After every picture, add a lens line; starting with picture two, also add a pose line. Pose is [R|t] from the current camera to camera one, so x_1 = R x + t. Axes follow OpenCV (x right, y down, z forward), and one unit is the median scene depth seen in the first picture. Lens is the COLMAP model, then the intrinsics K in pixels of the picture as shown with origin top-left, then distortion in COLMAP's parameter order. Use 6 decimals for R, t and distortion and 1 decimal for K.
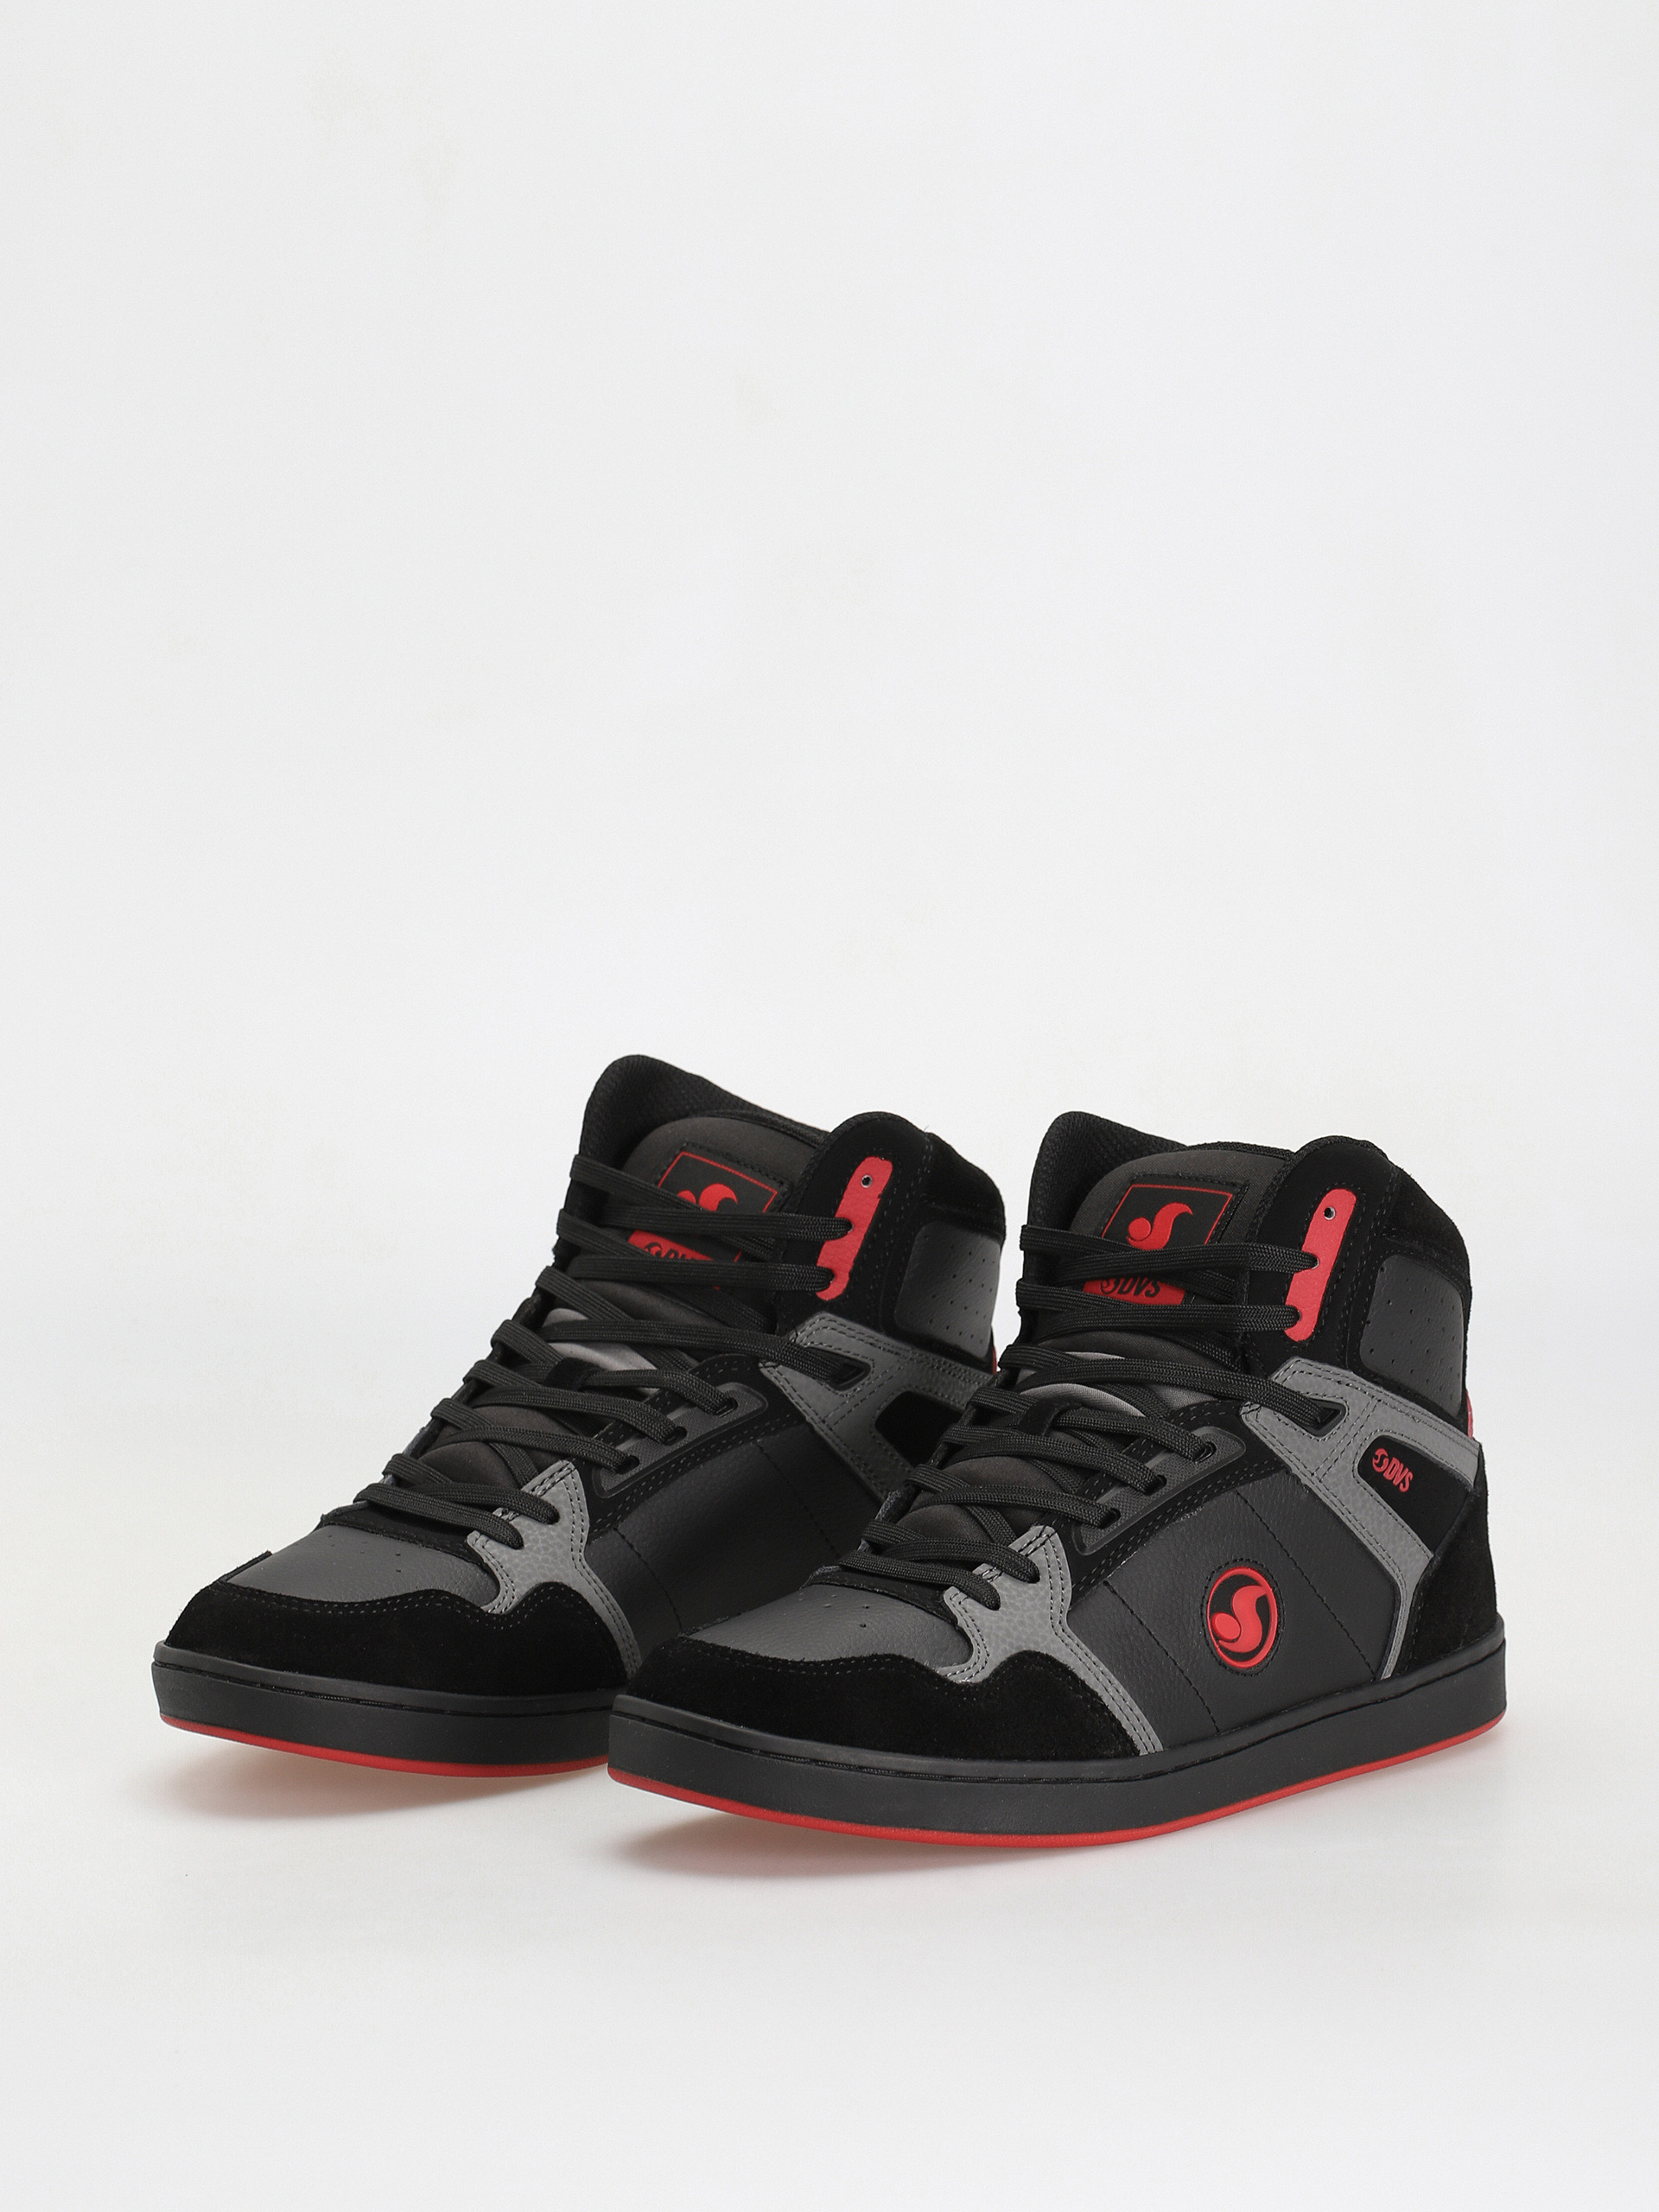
lens RADIAL K [[8394.2, 0, 829.5], [0, 8394.2, 1106.0], [0, 0, 1]] dist [0.158681, 0.823758]
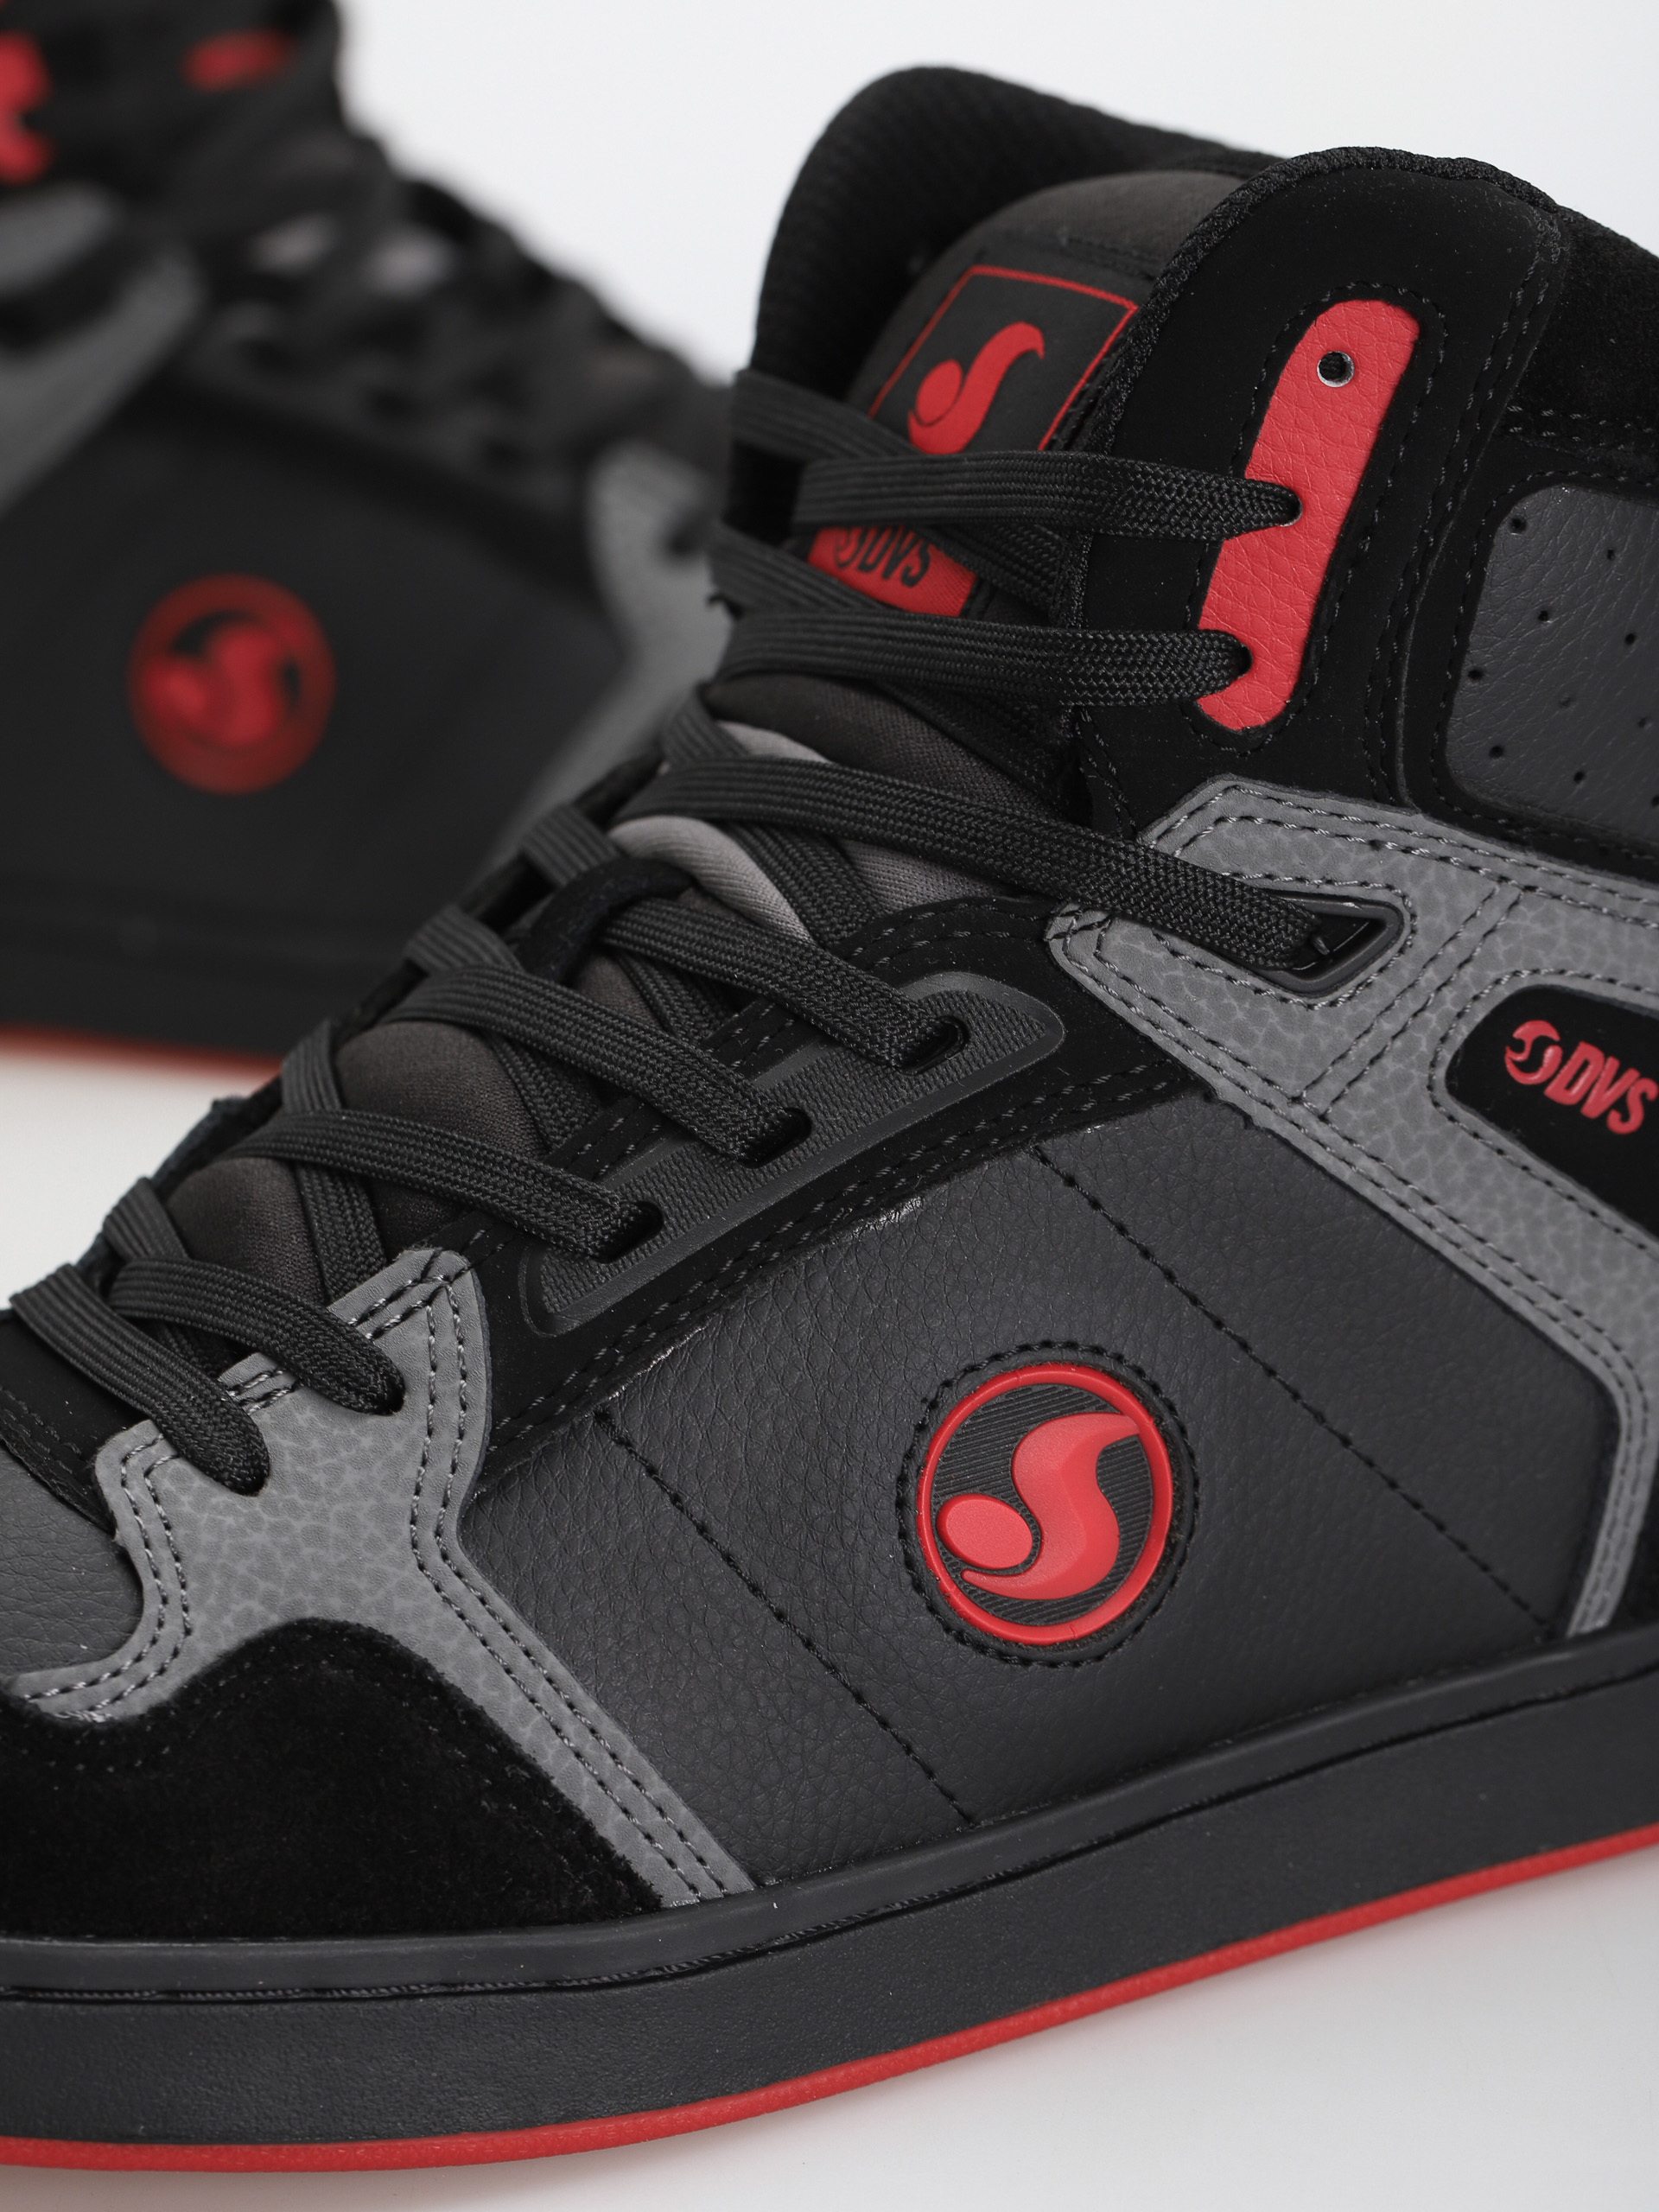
lens RADIAL K [[8394.2, 0, 829.5], [0, 8394.2, 1106.0], [0, 0, 1]] dist [0.158681, 0.823758]
pose [[0.954585, 0.038731, -0.295411, 0.144840], [0.002337, 0.990511, 0.137417, -0.004960], [0.297930, -0.131866, 0.945436, 0.661159]]
